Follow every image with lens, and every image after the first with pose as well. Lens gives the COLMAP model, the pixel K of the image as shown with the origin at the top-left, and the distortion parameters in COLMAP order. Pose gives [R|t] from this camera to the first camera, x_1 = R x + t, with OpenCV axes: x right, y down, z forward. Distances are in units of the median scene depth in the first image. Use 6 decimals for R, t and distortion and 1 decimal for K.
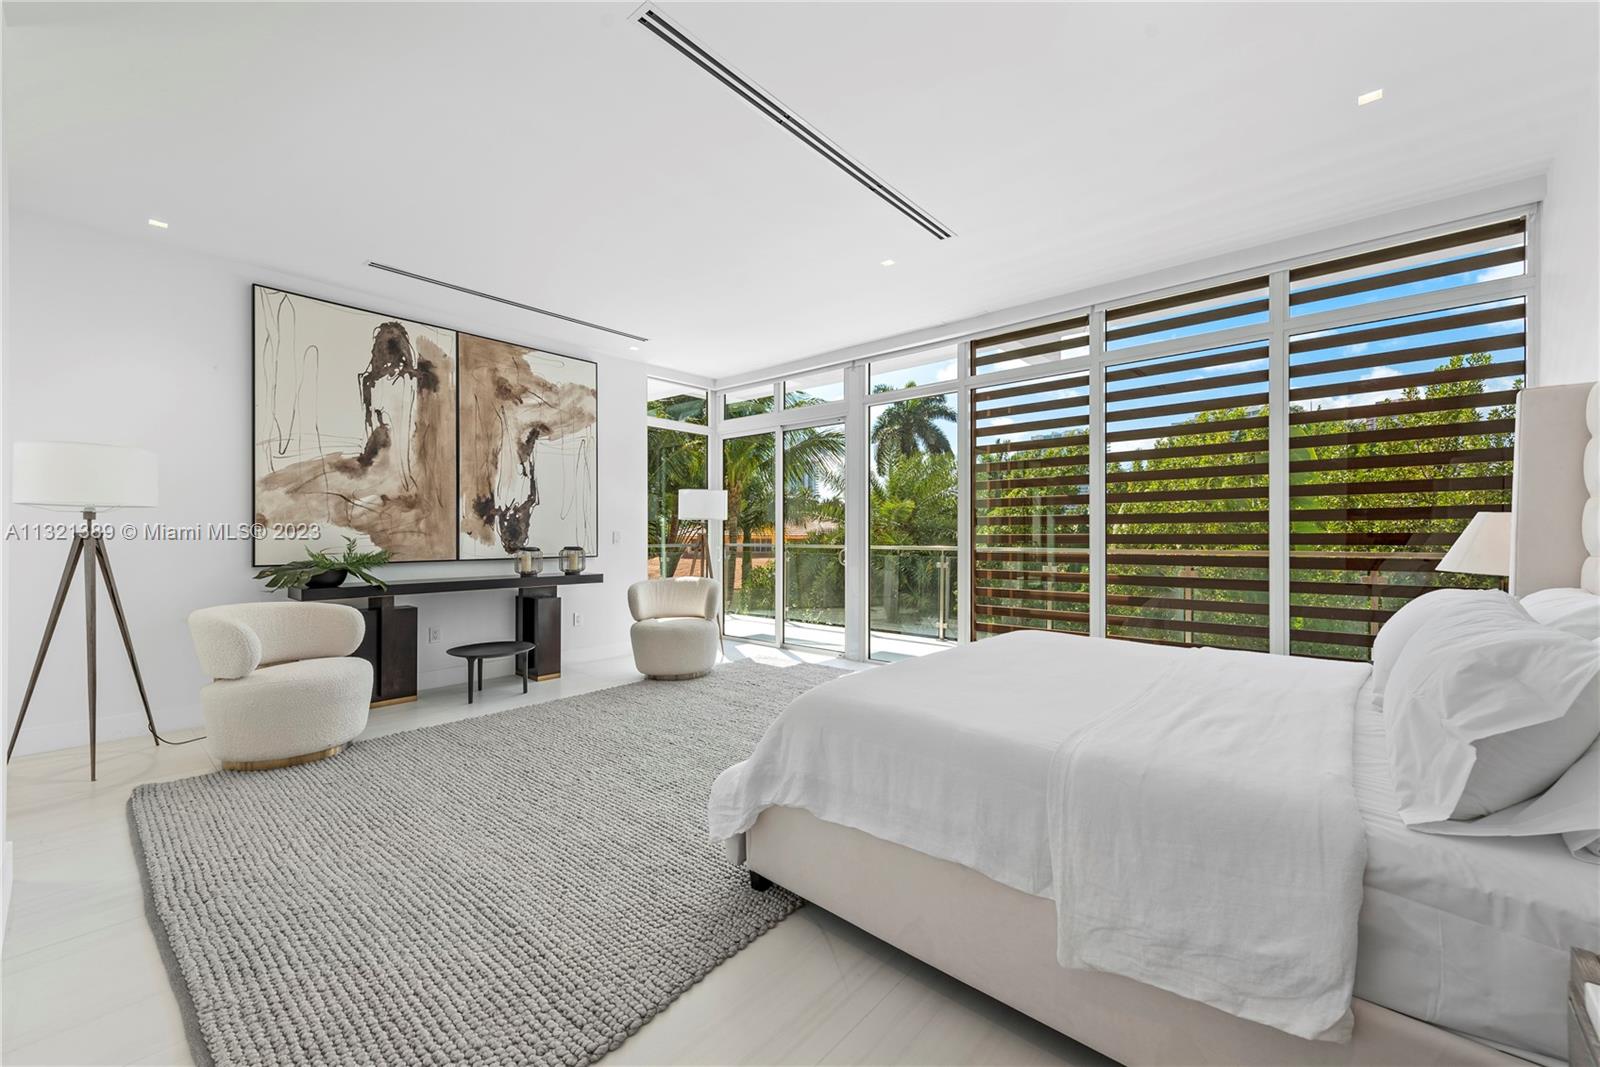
lens RADIAL K [[640.6, 0, 801.4], [0, 640.6, 537.7], [0, 0, 1]] dist [0.002163, 0.000026]
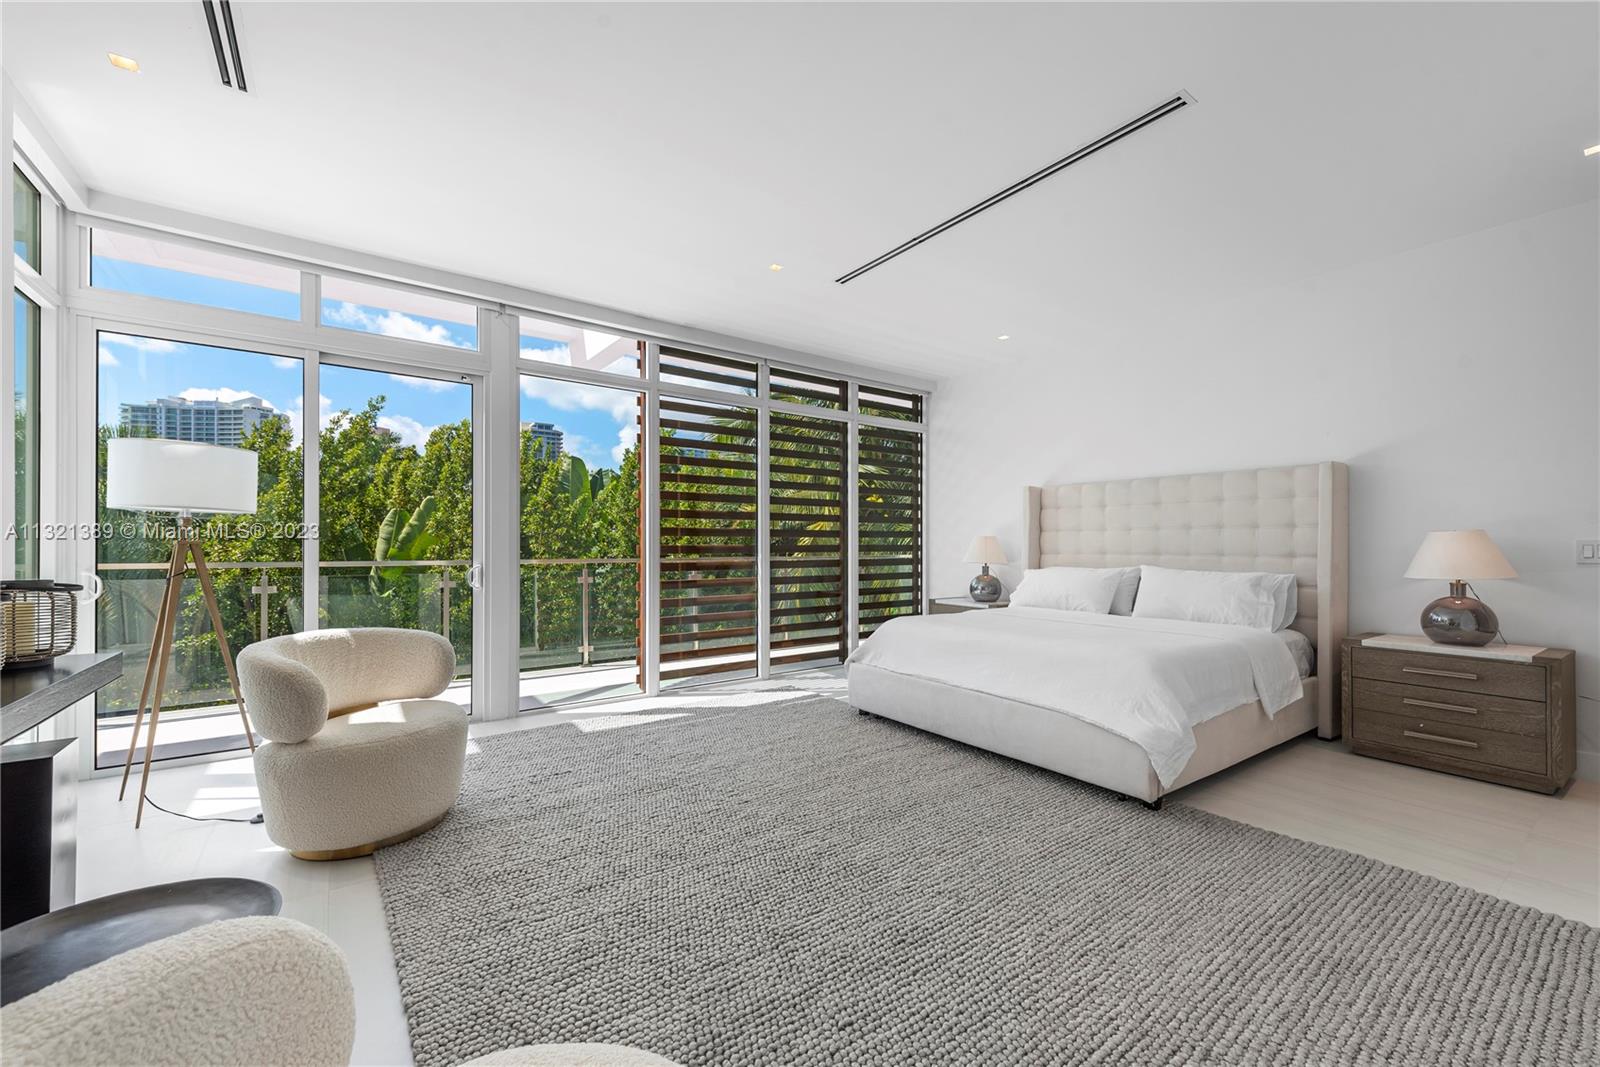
lens RADIAL K [[640.6, 0, 801.4], [0, 640.6, 537.7], [0, 0, 1]] dist [0.002163, 0.000026]
pose [[0.219502, 0.011775, 0.975541, -0.666660], [0.003181, 0.999913, -0.012785, -0.002882], [-0.975607, 0.005910, 0.219446, 0.615774]]
